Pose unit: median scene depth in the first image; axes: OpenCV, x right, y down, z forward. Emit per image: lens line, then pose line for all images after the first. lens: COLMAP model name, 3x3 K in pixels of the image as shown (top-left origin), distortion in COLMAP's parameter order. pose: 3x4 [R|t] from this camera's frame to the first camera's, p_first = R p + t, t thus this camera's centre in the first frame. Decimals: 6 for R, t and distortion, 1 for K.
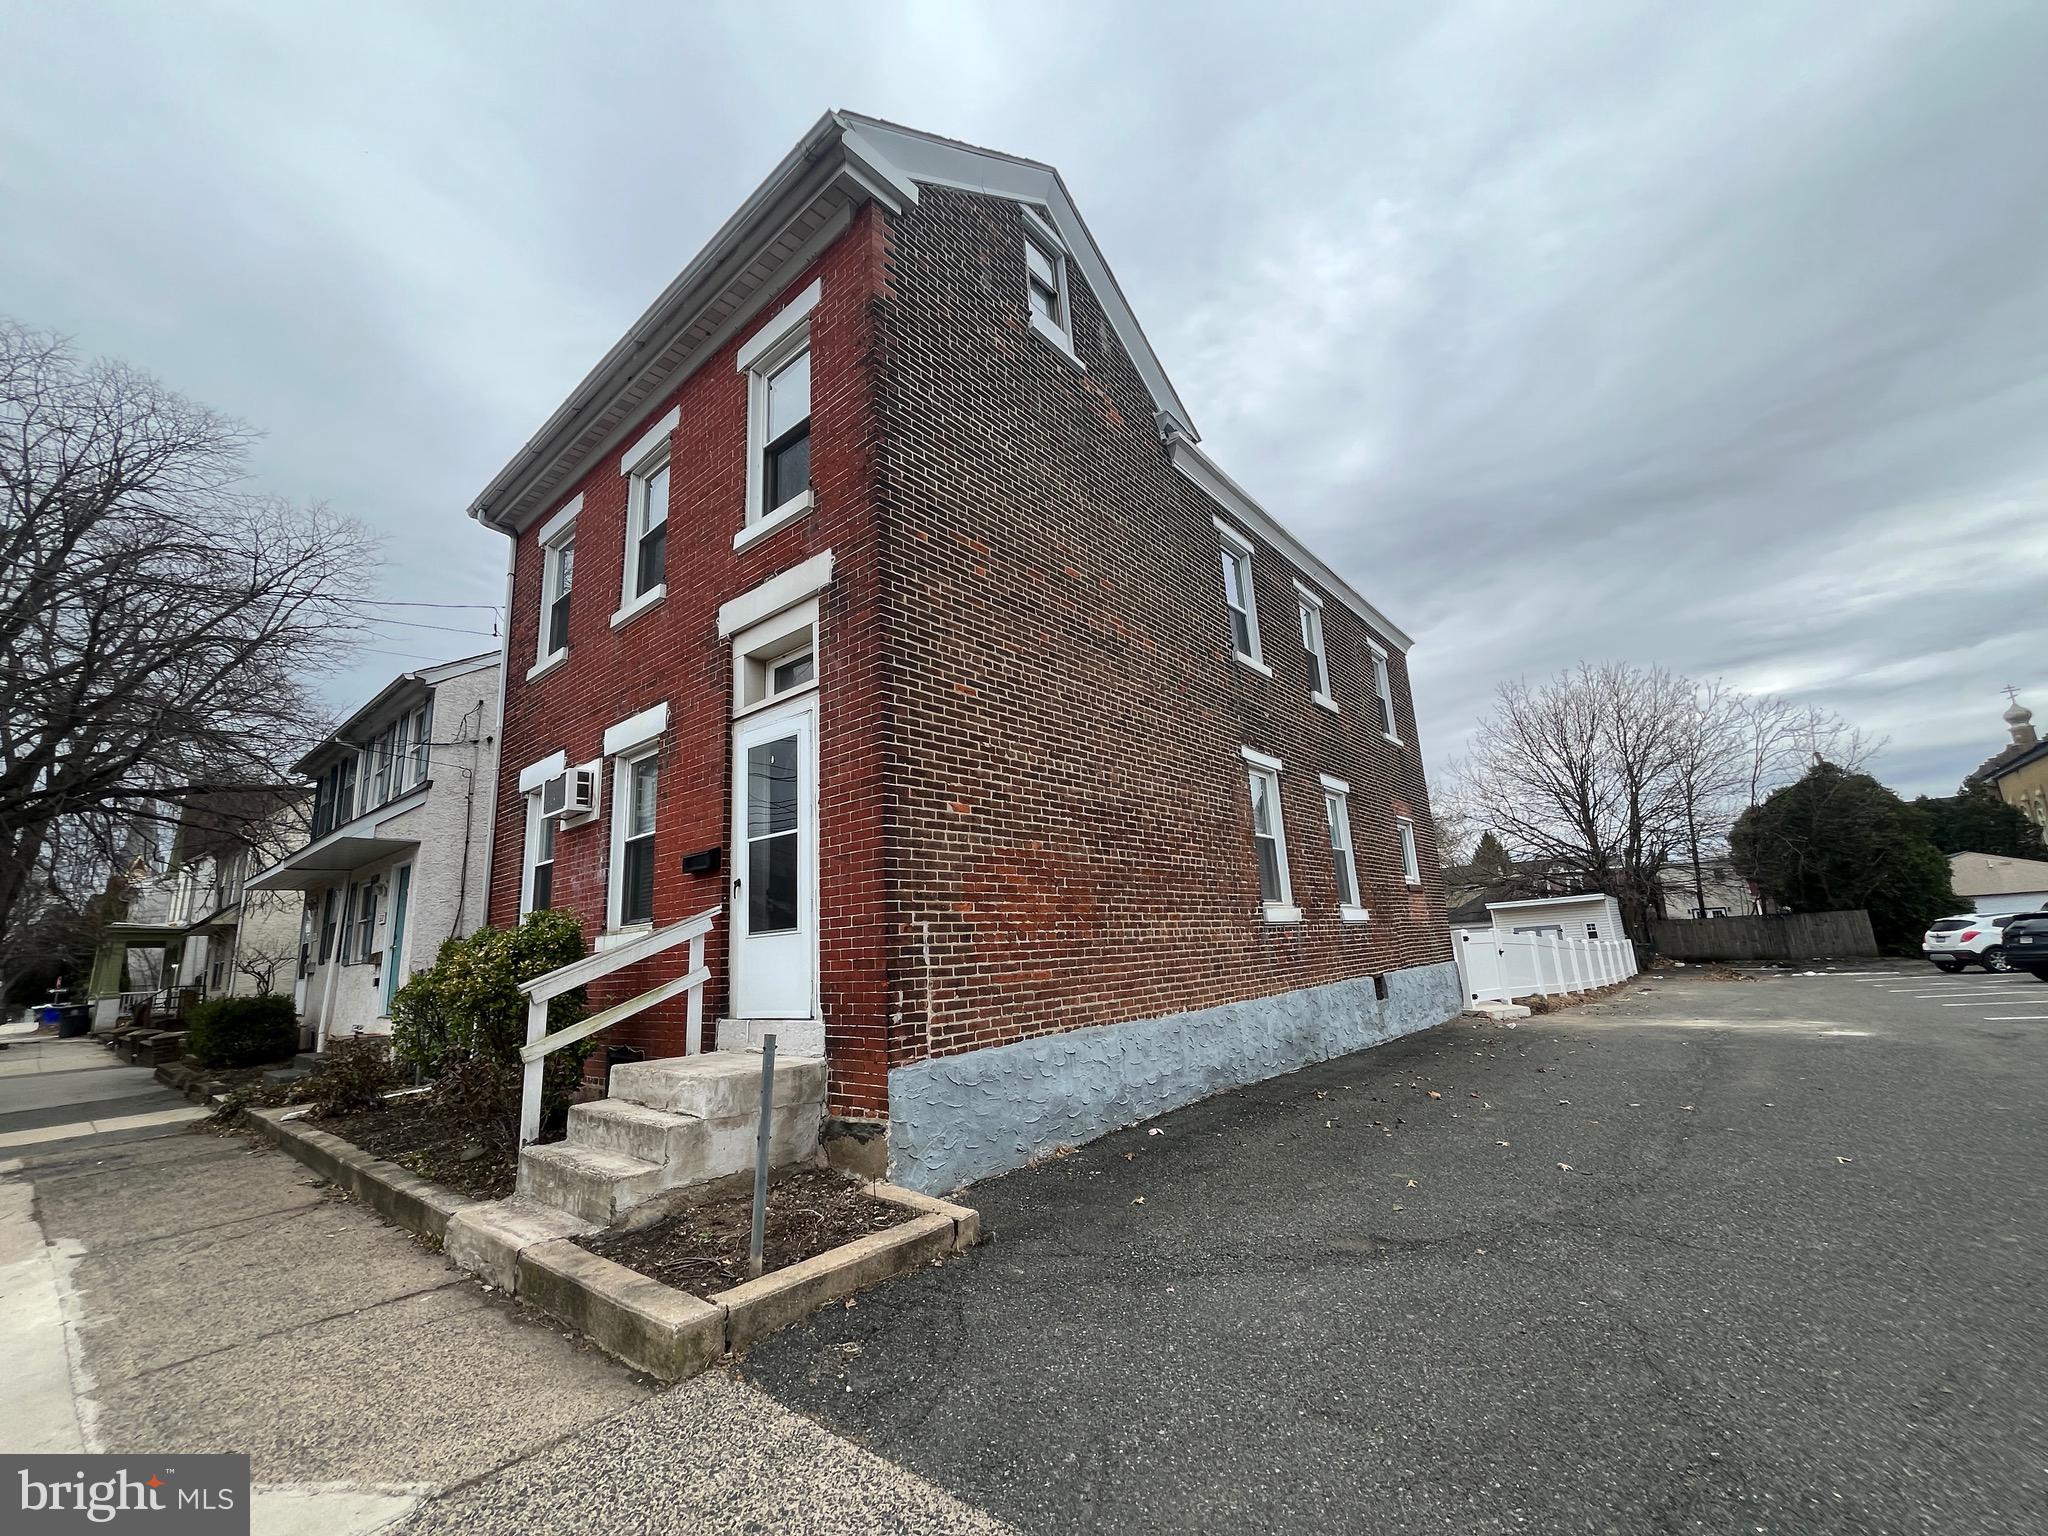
lens RADIAL K [[823.2, 0, 1029.1], [0, 823.2, 769.2], [0, 0, 1]] dist [-0.001274, -0.000833]
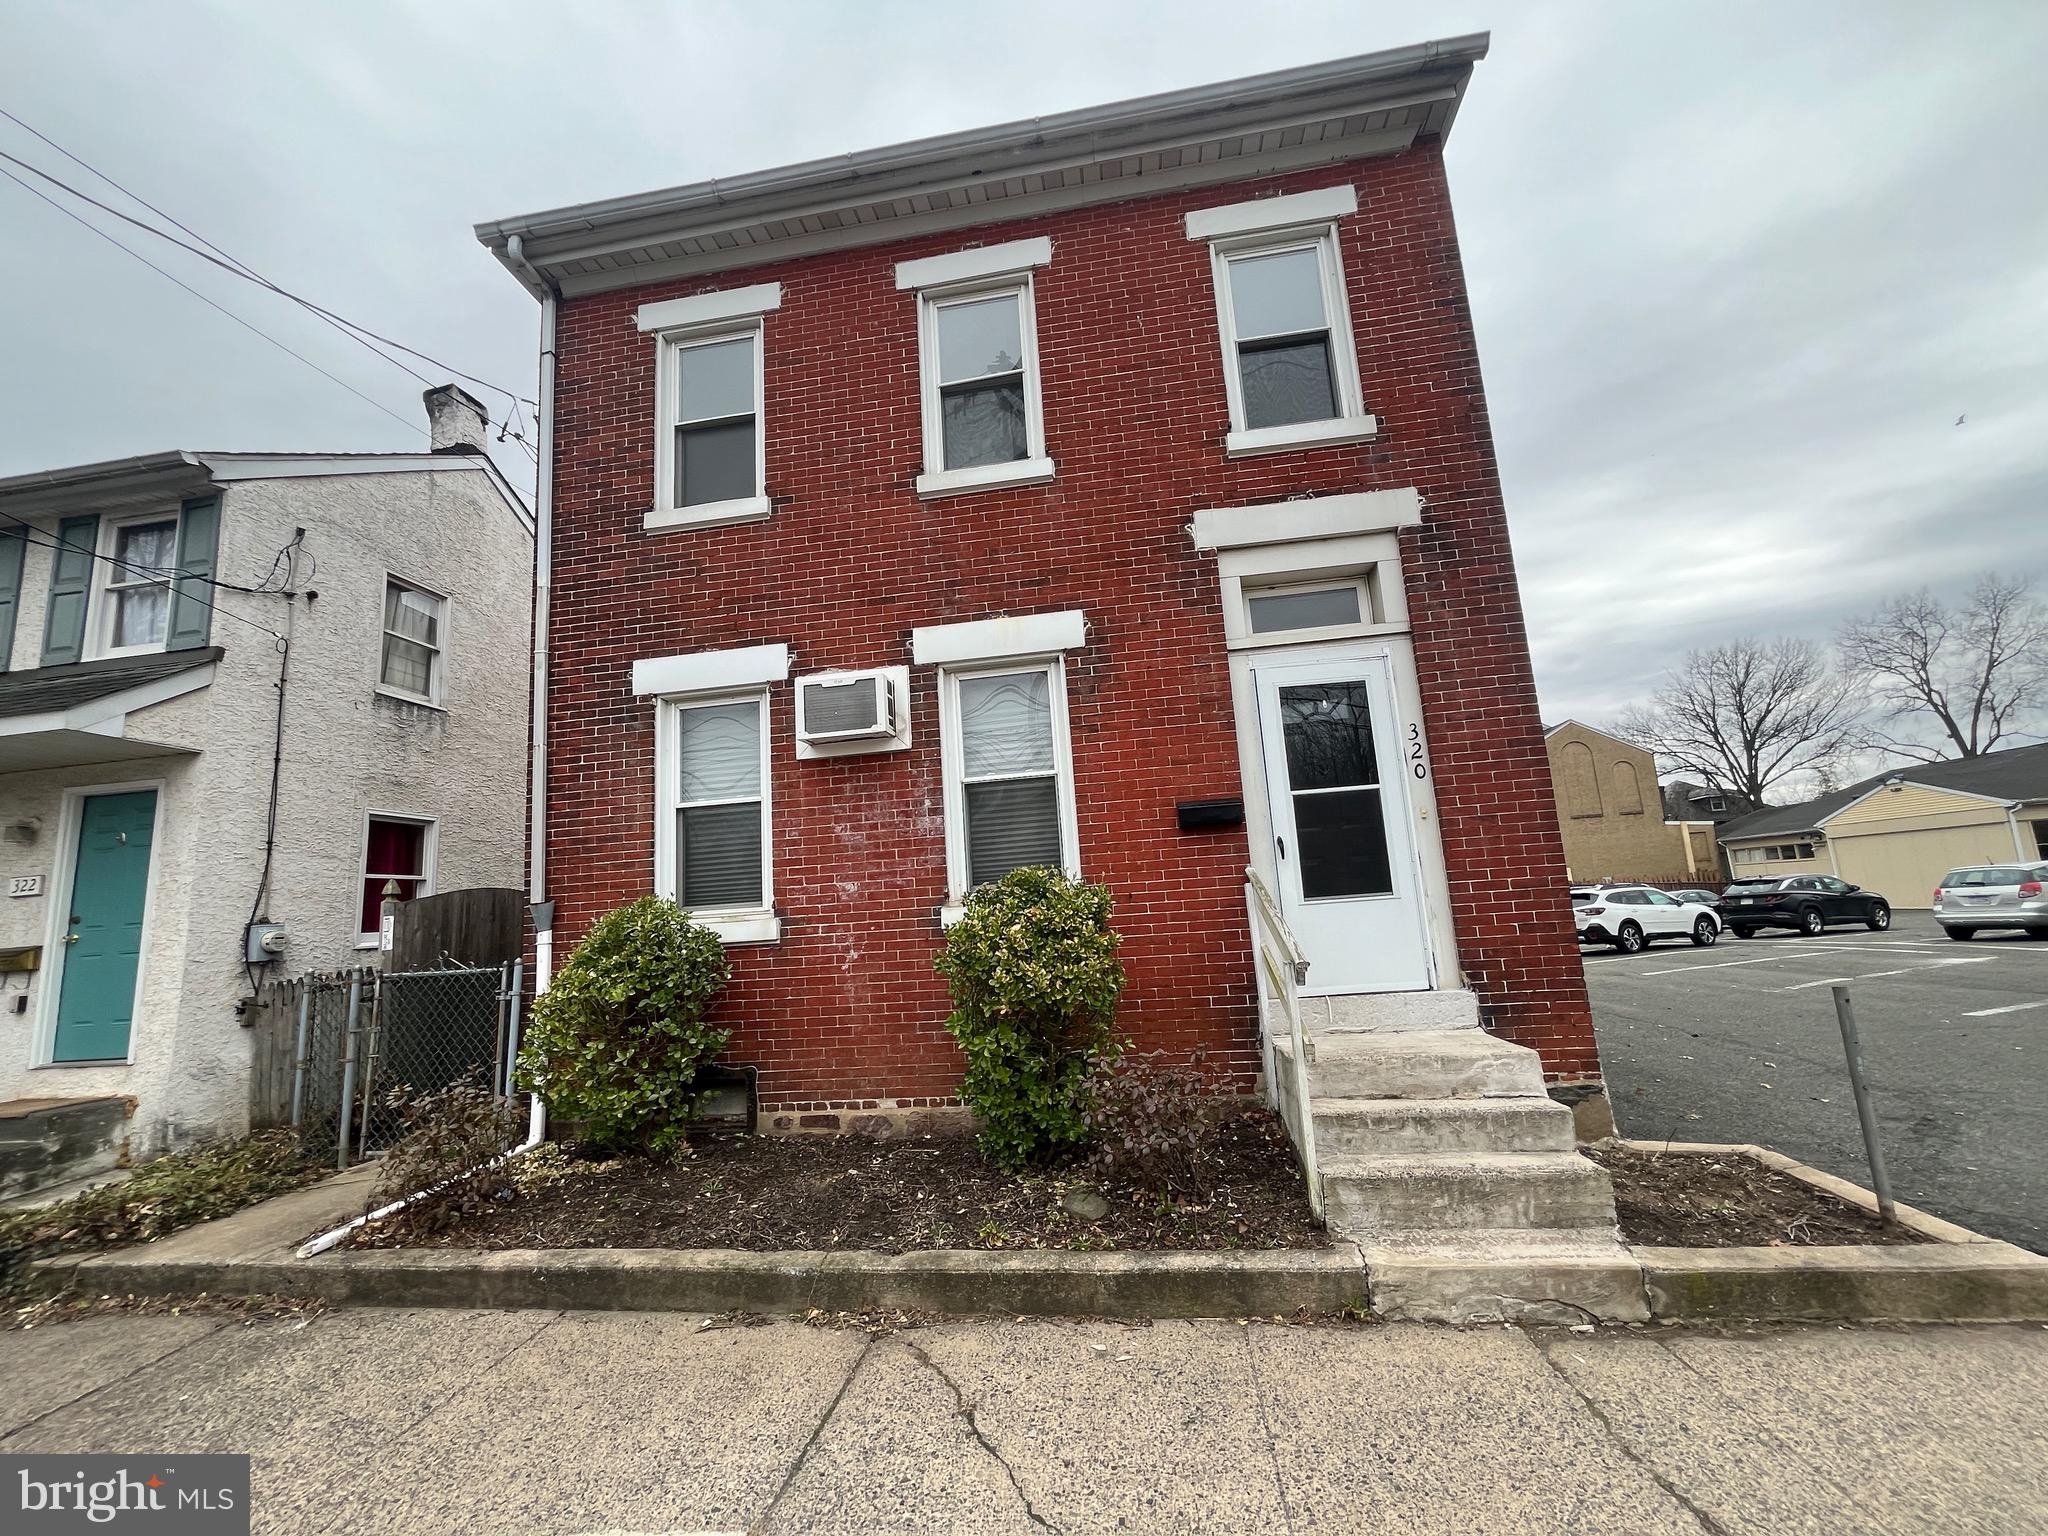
lens RADIAL K [[823.2, 0, 1025.7], [0, 823.2, 771.3], [0, 0, 1]] dist [-0.001274, -0.000833]
pose [[0.848686, 0.086107, 0.521841, -0.892419], [-0.095230, 0.995411, -0.009373, 0.084746], [-0.520254, -0.041740, 0.852991, 0.350667]]
